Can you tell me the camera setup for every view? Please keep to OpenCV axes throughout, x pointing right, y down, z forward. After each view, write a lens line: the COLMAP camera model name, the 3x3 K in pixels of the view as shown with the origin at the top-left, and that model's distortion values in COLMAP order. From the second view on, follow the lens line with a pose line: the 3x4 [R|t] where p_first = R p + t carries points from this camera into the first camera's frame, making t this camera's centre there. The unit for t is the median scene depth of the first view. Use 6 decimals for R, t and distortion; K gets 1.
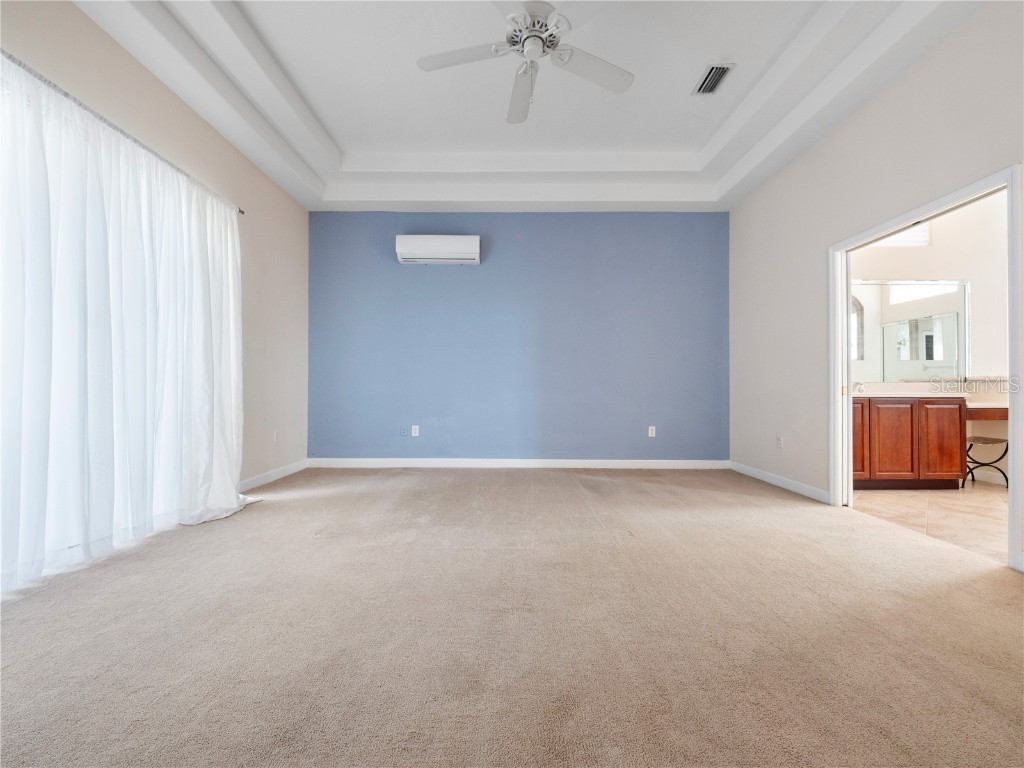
lens RADIAL K [[431.4, 0, 506.0], [0, 431.4, 385.2], [0, 0, 1]] dist [0.012410, -0.014450]
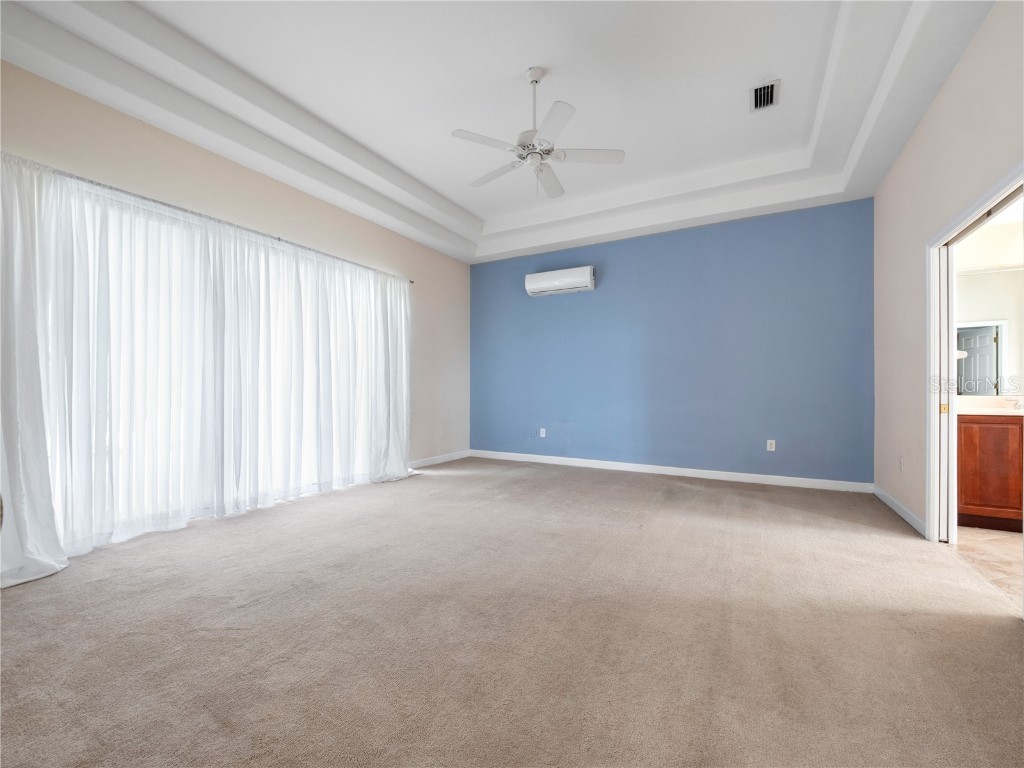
lens RADIAL K [[439.4, 0, 509.8], [0, 439.4, 384.0], [0, 0, 1]] dist [0.016193, -0.014843]
pose [[0.873264, -0.007531, -0.487190, 0.452774], [0.003886, 0.999956, -0.008492, -0.030681], [0.487232, 0.005523, 0.873255, -0.182955]]
